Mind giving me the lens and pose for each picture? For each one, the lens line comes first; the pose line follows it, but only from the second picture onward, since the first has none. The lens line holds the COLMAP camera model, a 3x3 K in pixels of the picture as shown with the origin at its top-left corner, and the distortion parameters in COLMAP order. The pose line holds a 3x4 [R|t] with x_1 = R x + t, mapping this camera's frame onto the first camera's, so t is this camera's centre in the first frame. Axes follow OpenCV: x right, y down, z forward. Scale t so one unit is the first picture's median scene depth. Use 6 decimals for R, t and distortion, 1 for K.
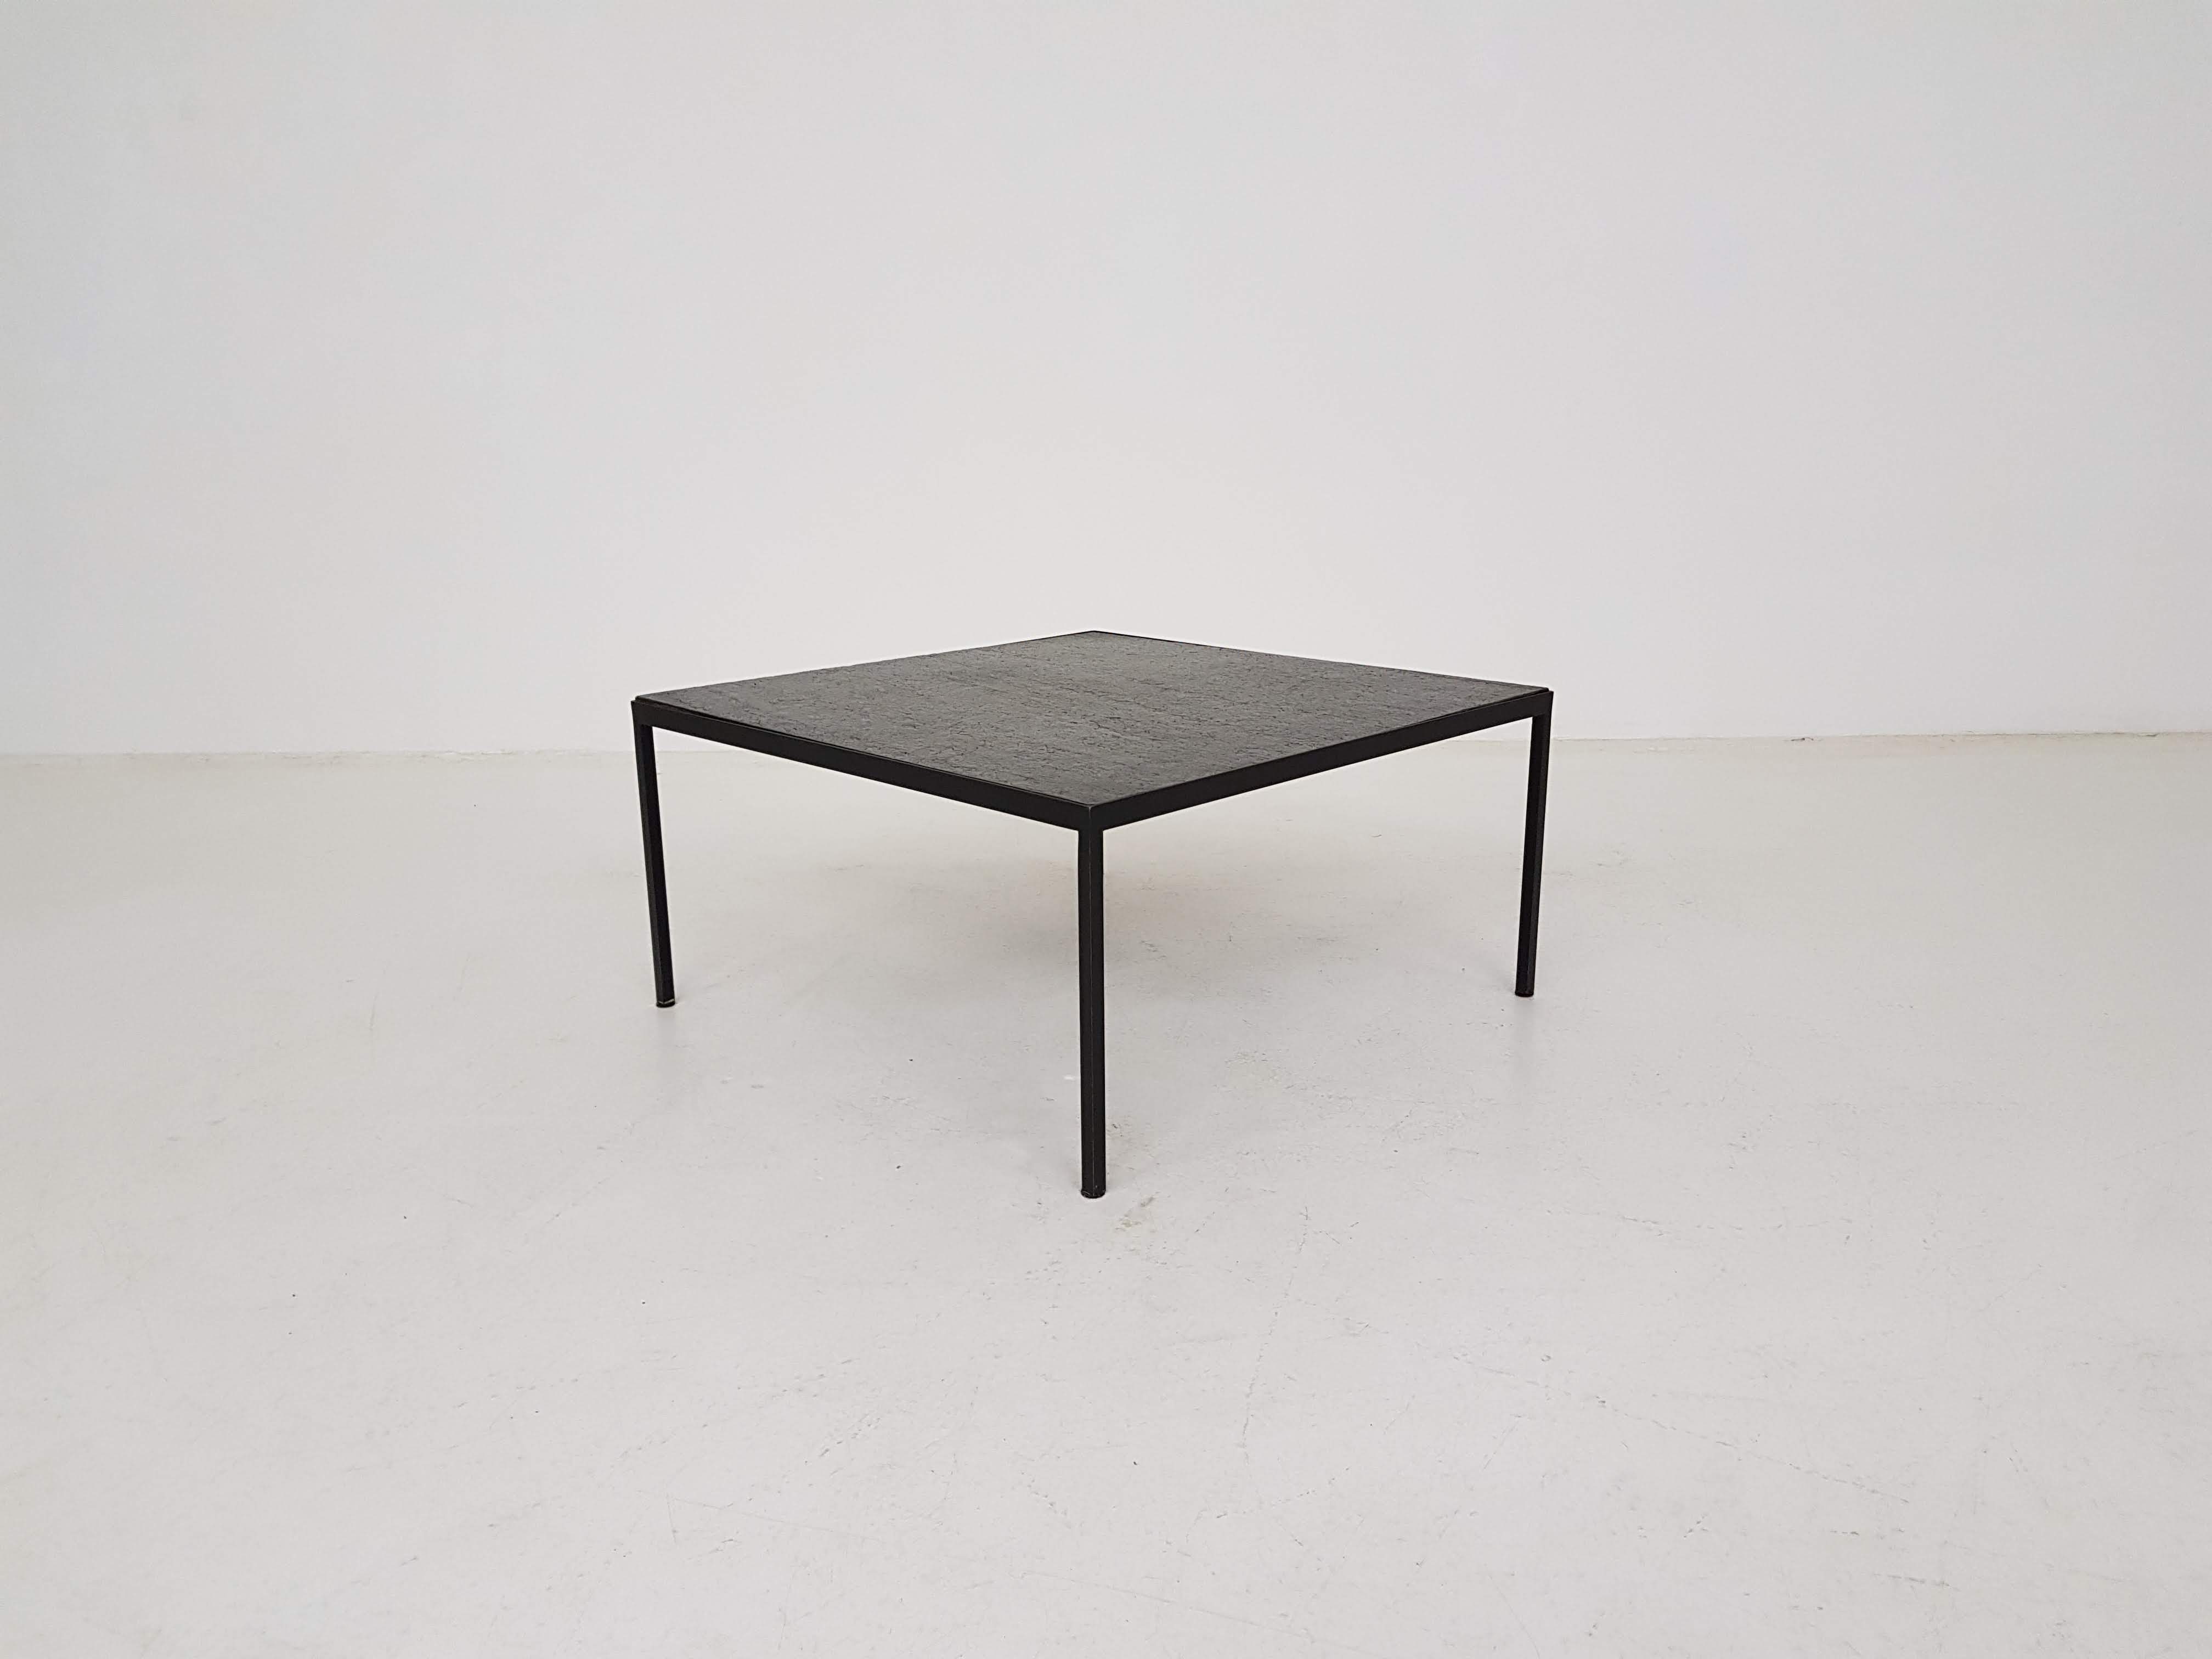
lens RADIAL K [[1678.3, 0, 1094.4], [0, 1678.3, 813.7], [0, 0, 1]] dist [0.057856, -0.095161]
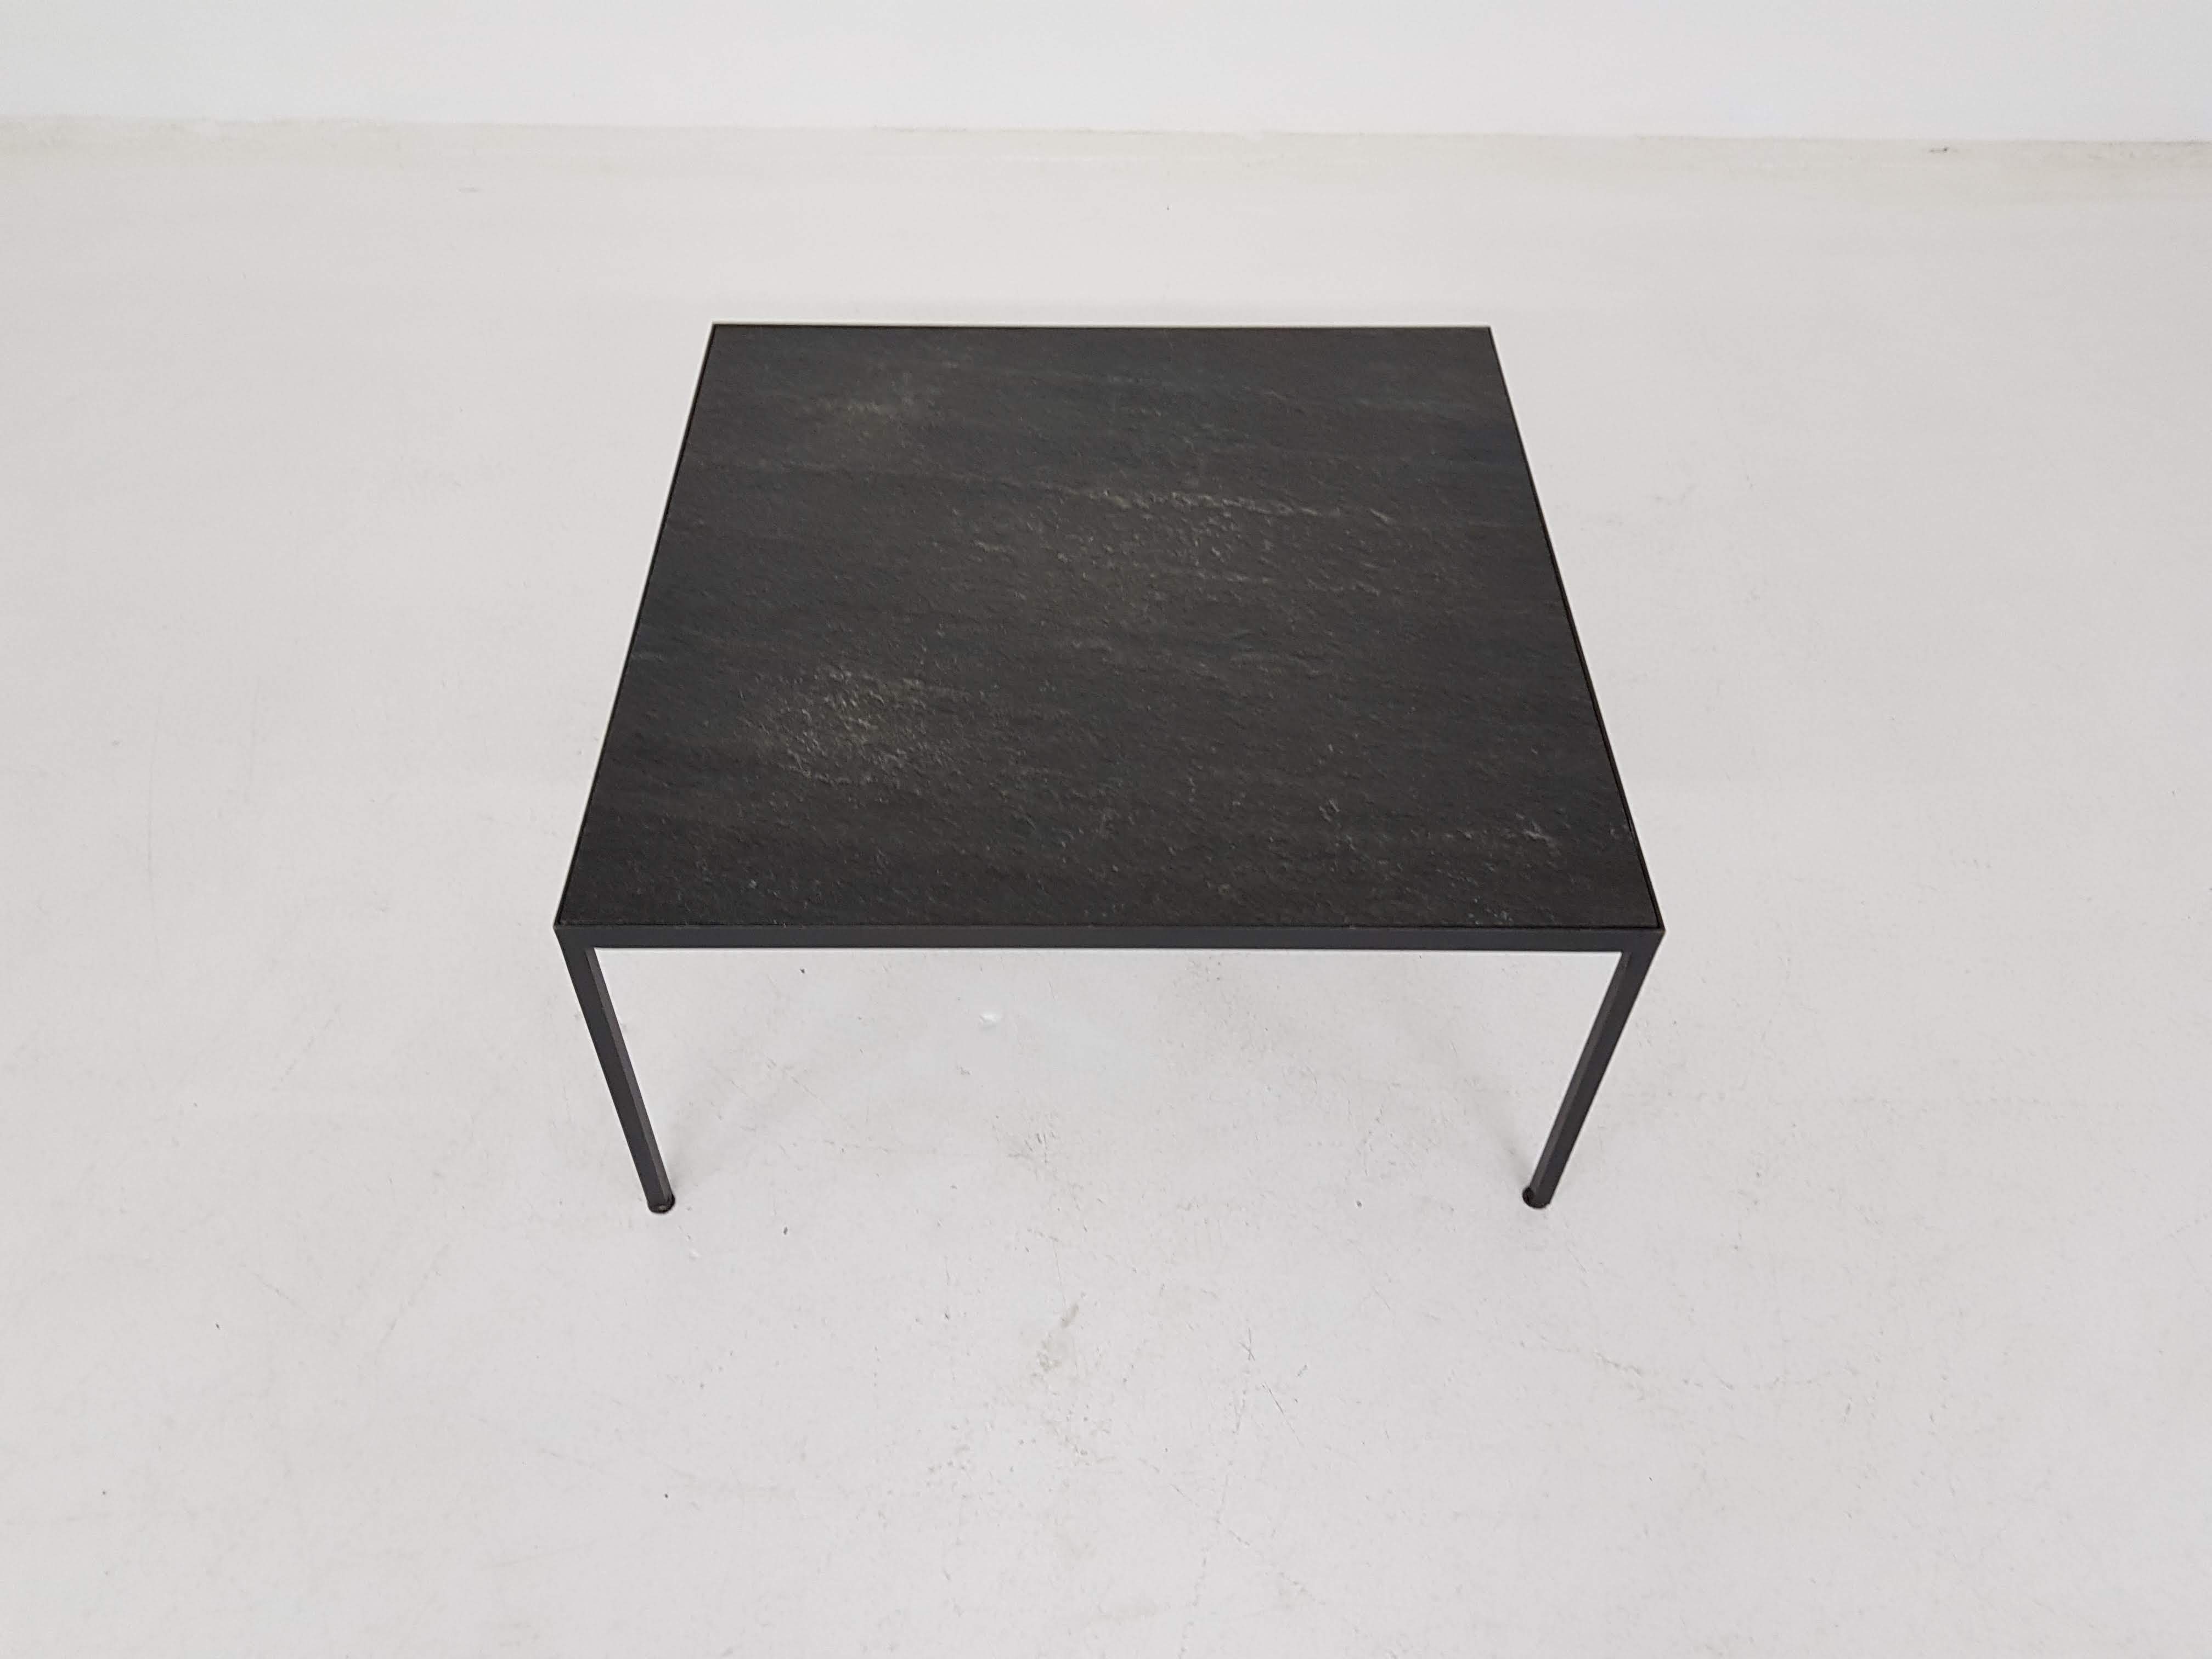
lens RADIAL K [[1663.4, 0, 1106.0], [0, 1663.4, 829.5], [0, 0, 1]] dist [0.078502, -0.111178]
pose [[0.999565, 0.009521, 0.027924, 0.023307], [-0.023342, 0.834070, 0.551165, -0.462892], [-0.018043, -0.551577, 0.833929, 0.410872]]
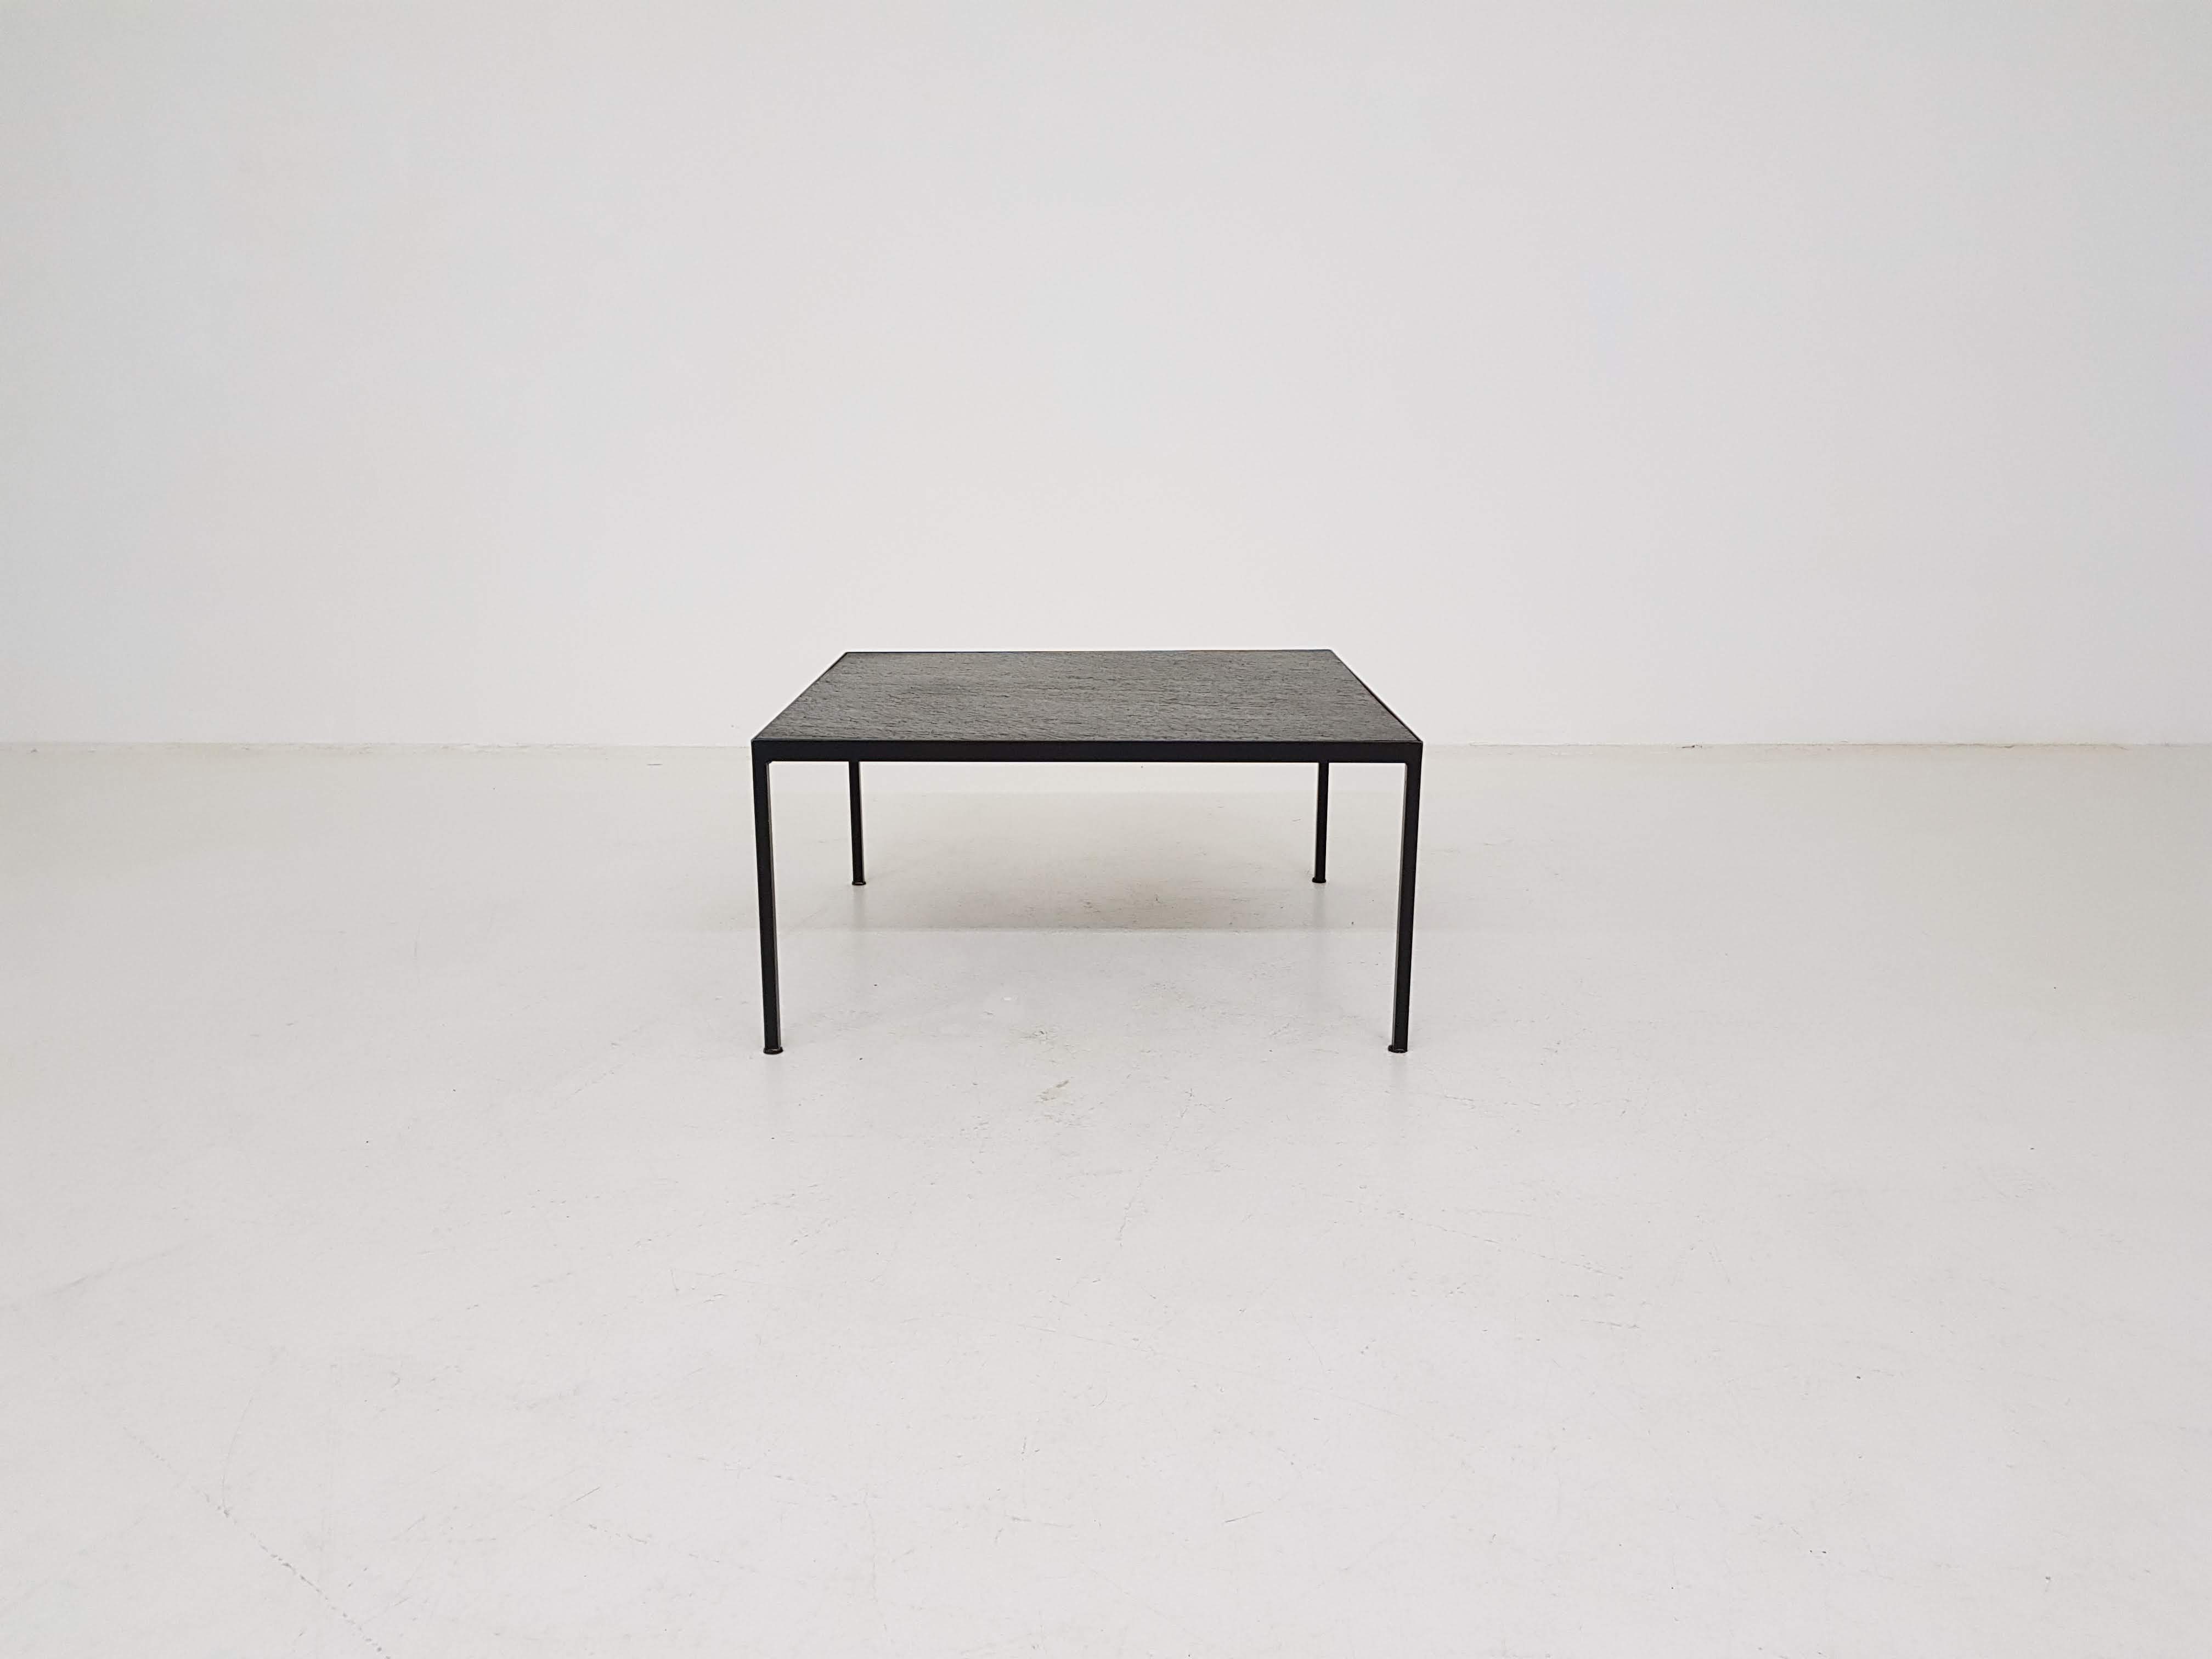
lens RADIAL K [[1657.5, 0, 1097.5], [0, 1657.5, 836.6], [0, 0, 1]] dist [0.075158, -0.141503]
pose [[0.999901, 0.011113, 0.008677, 0.044060], [-0.011074, 0.999928, -0.004518, 0.055596], [-0.008726, 0.004422, 0.999952, -0.210402]]
